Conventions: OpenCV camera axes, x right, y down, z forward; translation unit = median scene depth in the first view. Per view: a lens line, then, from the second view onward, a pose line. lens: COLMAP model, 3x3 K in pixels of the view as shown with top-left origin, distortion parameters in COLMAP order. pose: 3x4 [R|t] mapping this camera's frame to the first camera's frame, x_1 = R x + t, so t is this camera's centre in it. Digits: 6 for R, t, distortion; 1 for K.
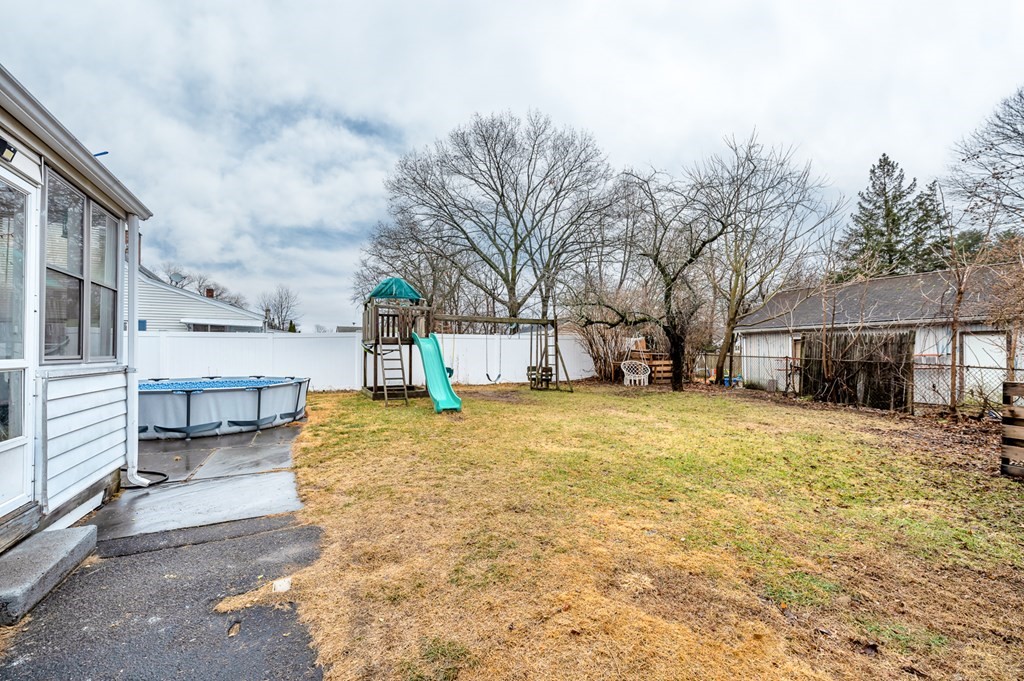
lens RADIAL K [[415.4, 0, 512.0], [0, 415.4, 340.5], [0, 0, 1]] dist [0.000779, -0.000145]
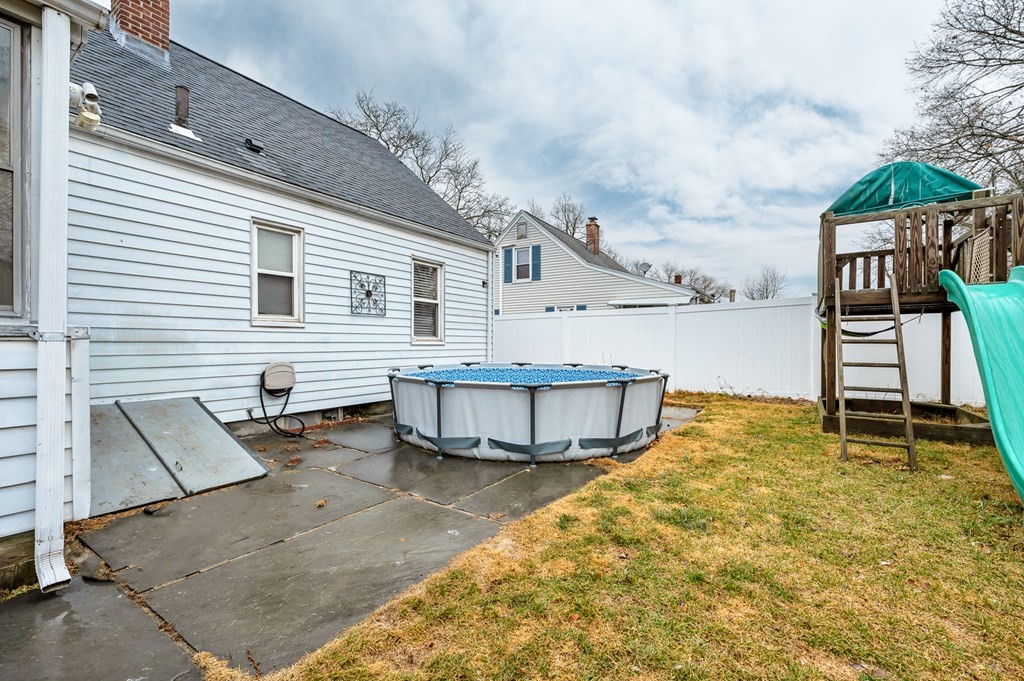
lens RADIAL K [[429.0, 0, 511.2], [0, 429.0, 345.9], [0, 0, 1]] dist [-0.000508, 0.000027]
pose [[0.482542, 0.008228, -0.875834, -0.059453], [0.021284, 0.999550, 0.021117, 0.021971], [0.875614, -0.028831, 0.482150, 0.321334]]
